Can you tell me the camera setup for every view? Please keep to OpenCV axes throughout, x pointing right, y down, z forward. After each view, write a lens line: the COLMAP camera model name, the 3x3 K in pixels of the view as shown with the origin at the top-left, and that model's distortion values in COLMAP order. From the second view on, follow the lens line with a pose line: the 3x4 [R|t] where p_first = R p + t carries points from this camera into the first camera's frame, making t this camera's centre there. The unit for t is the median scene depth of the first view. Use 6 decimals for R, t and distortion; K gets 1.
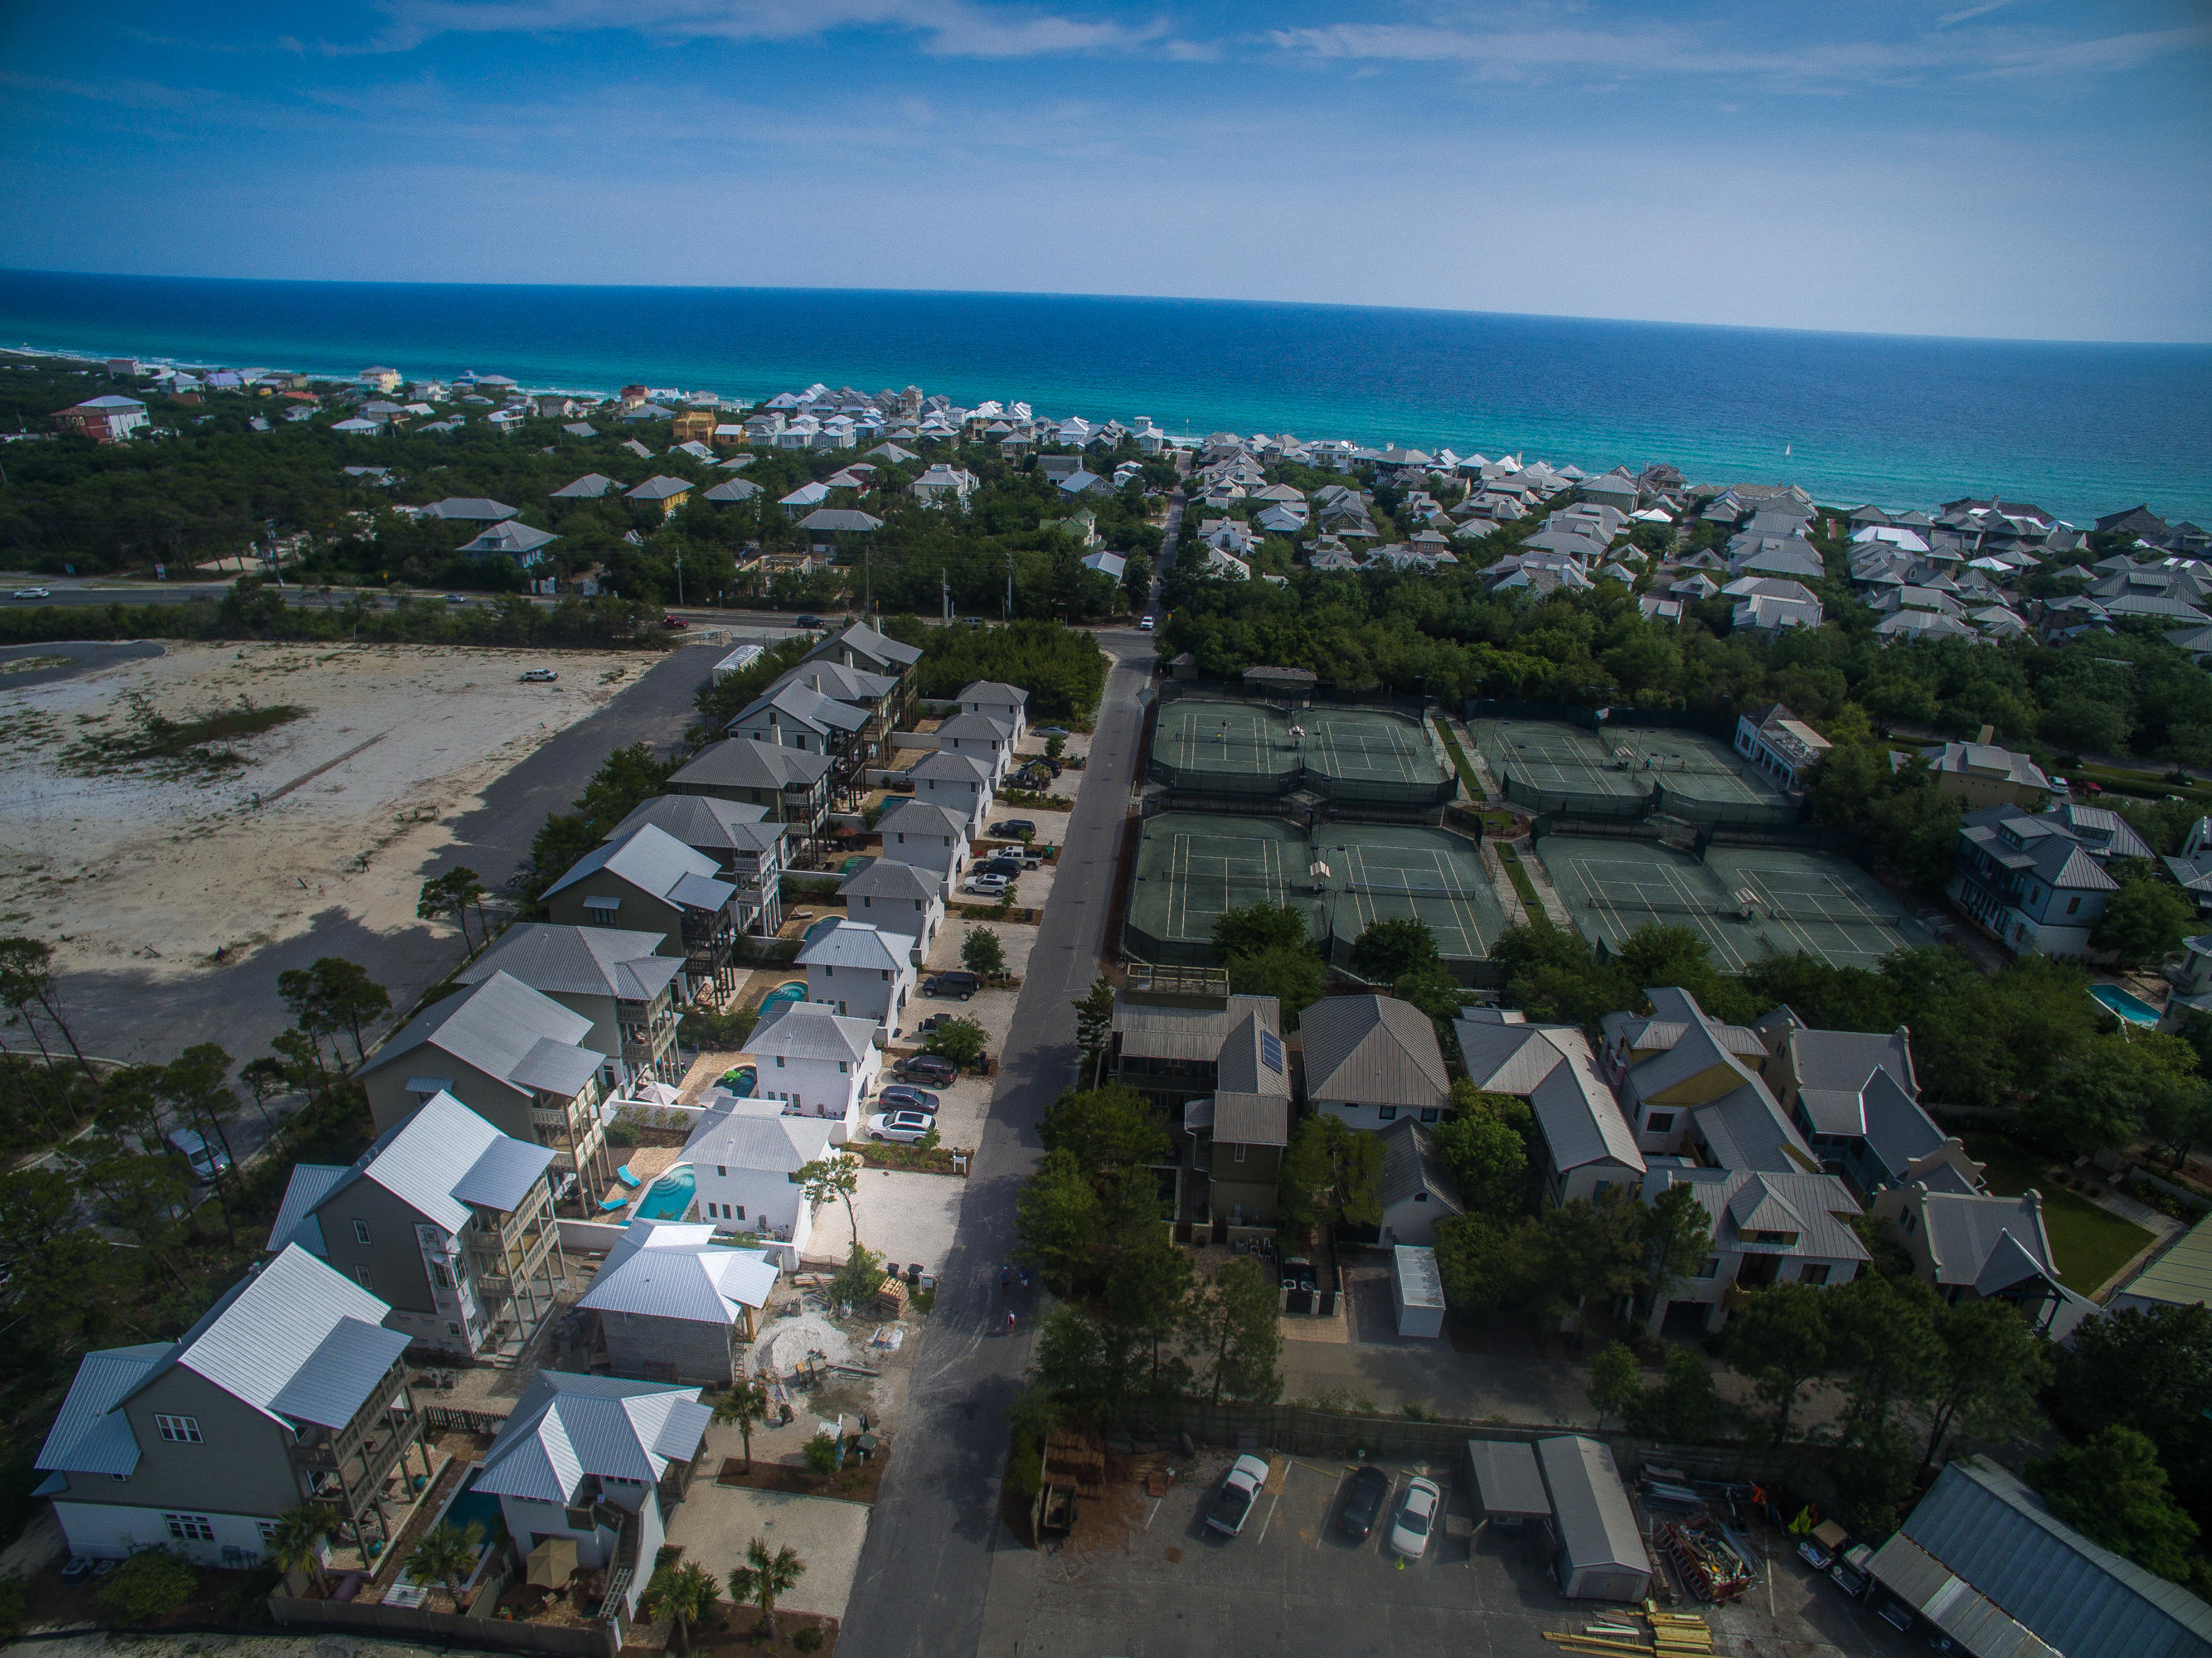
lens RADIAL K [[1293.2, 0, 1103.8], [0, 1293.2, 832.9], [0, 0, 1]] dist [-0.116438, 0.086678]
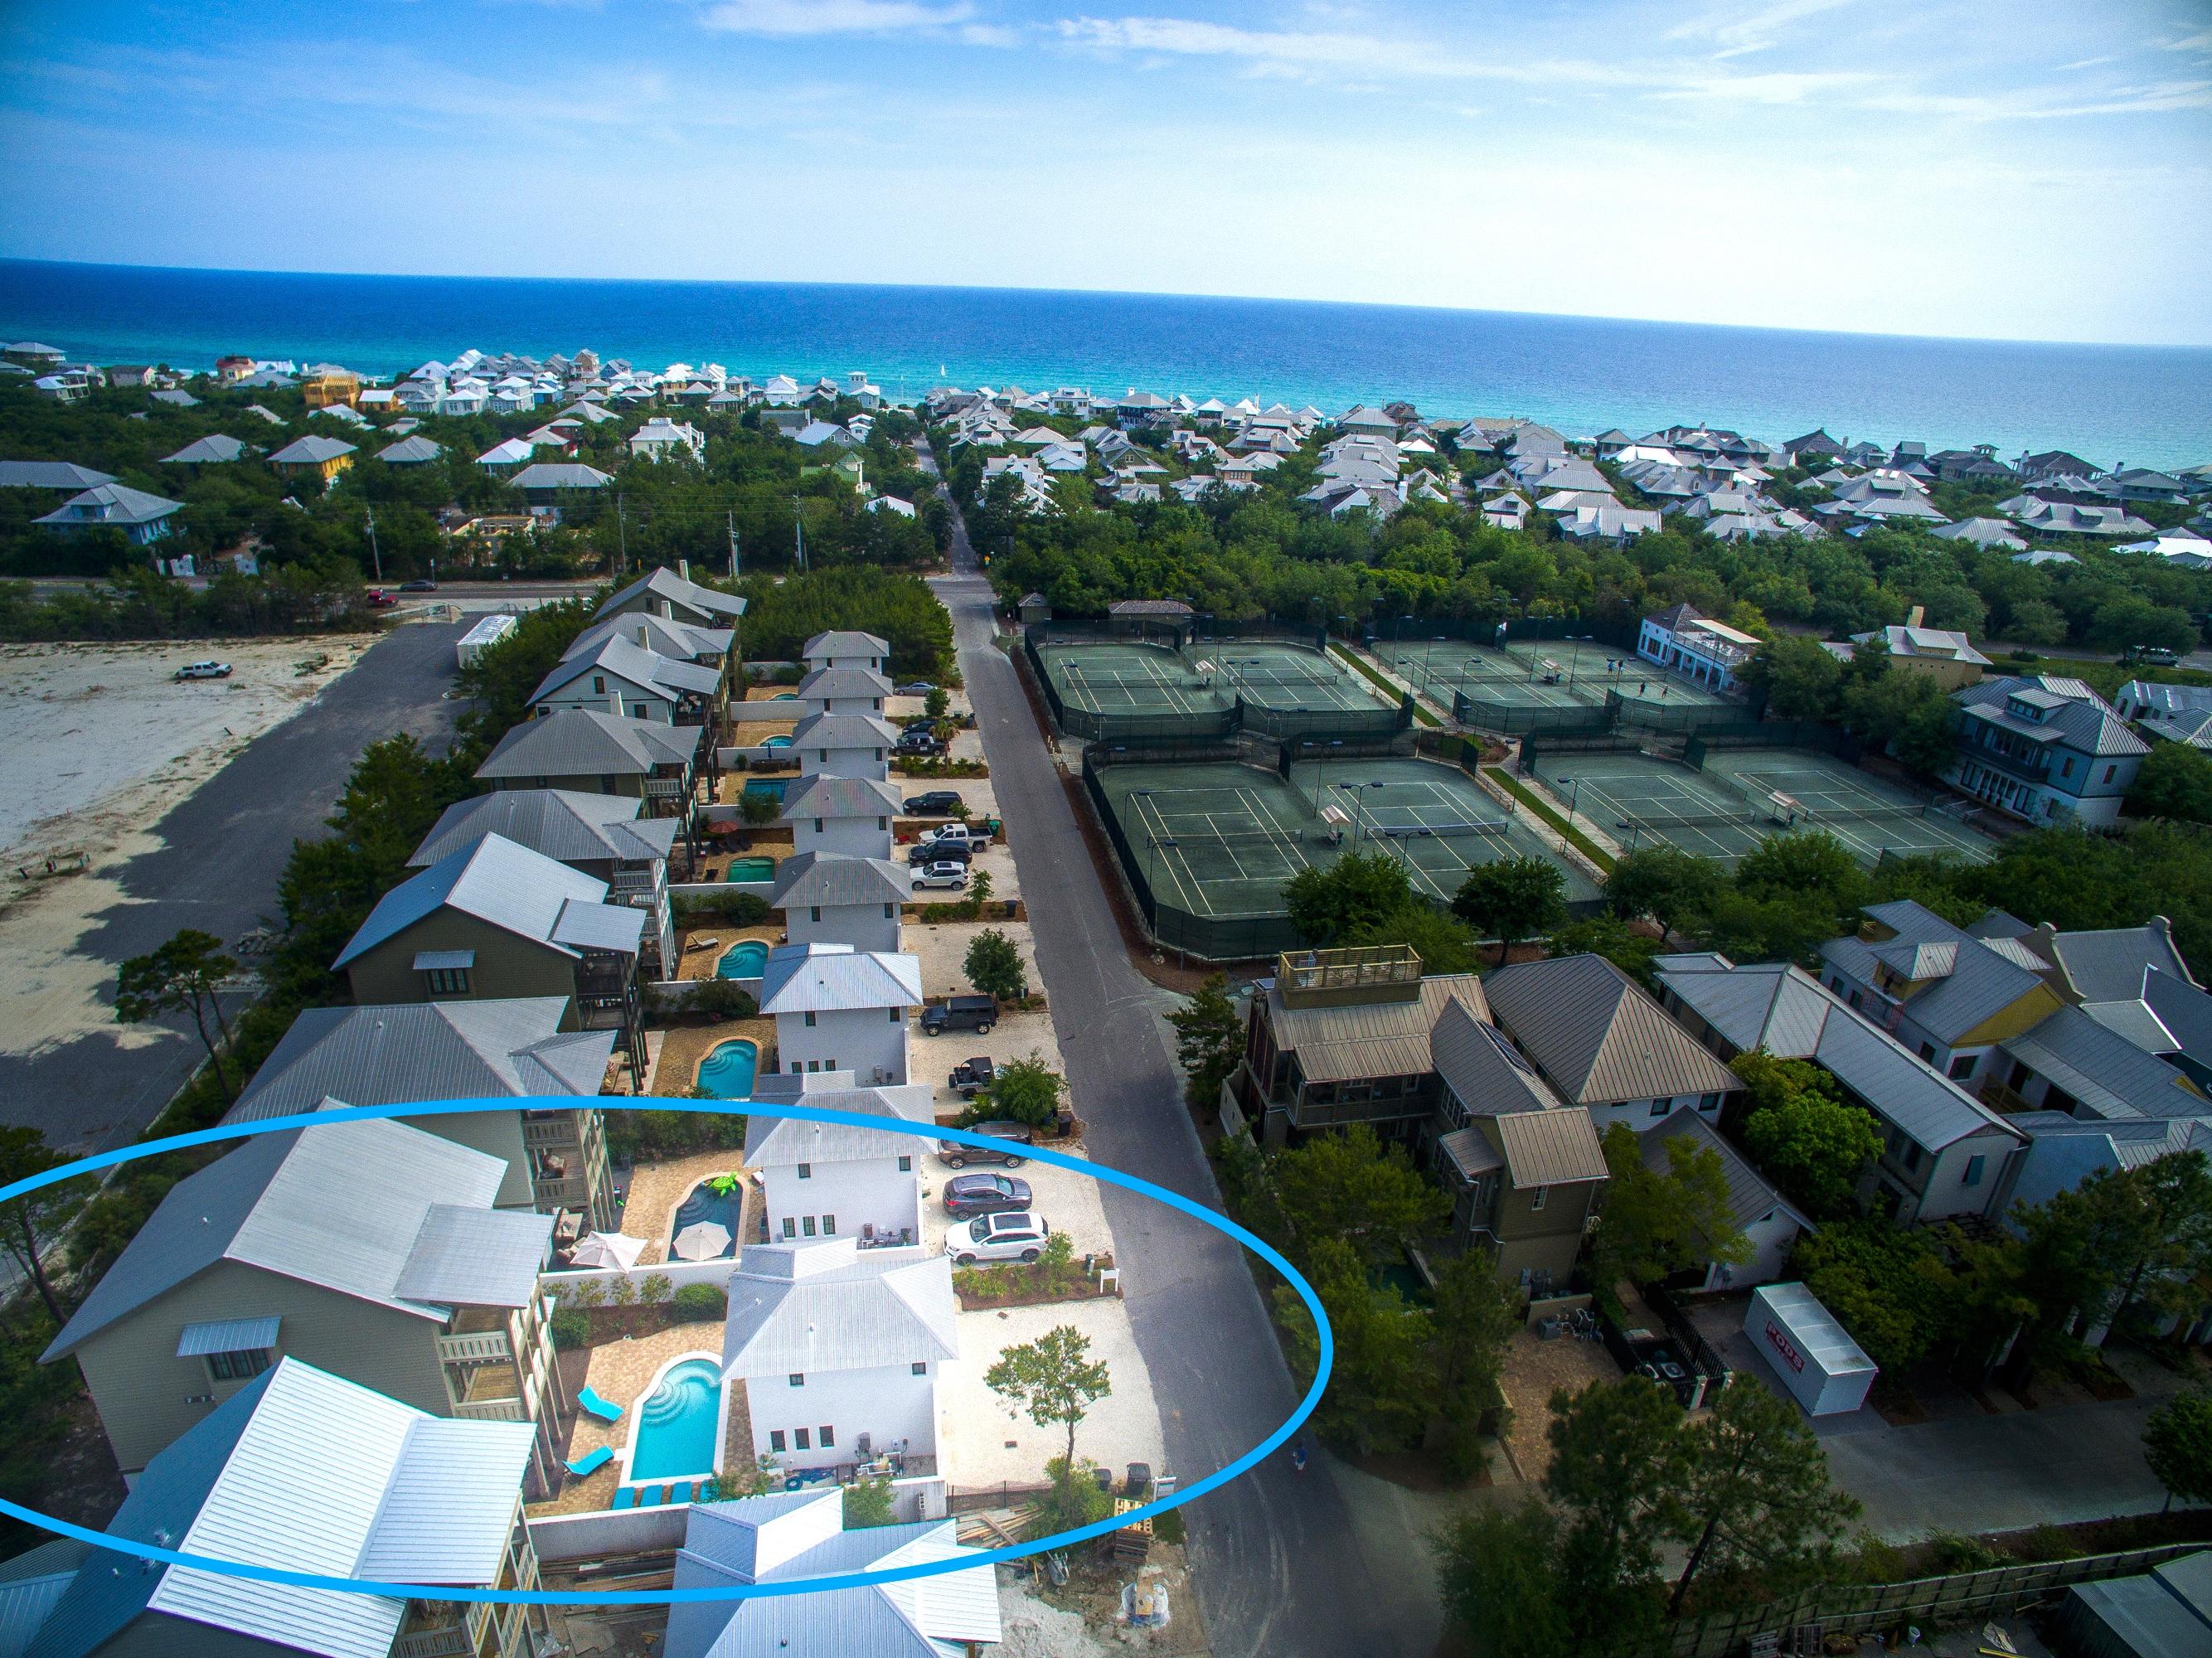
lens RADIAL K [[1293.2, 0, 1103.8], [0, 1293.2, 832.9], [0, 0, 1]] dist [-0.116438, 0.086678]
pose [[0.966668, -0.099364, 0.235967, -0.141507], [0.096809, 0.995050, 0.022420, 0.006071], [-0.237026, 0.001171, 0.971503, 0.200513]]
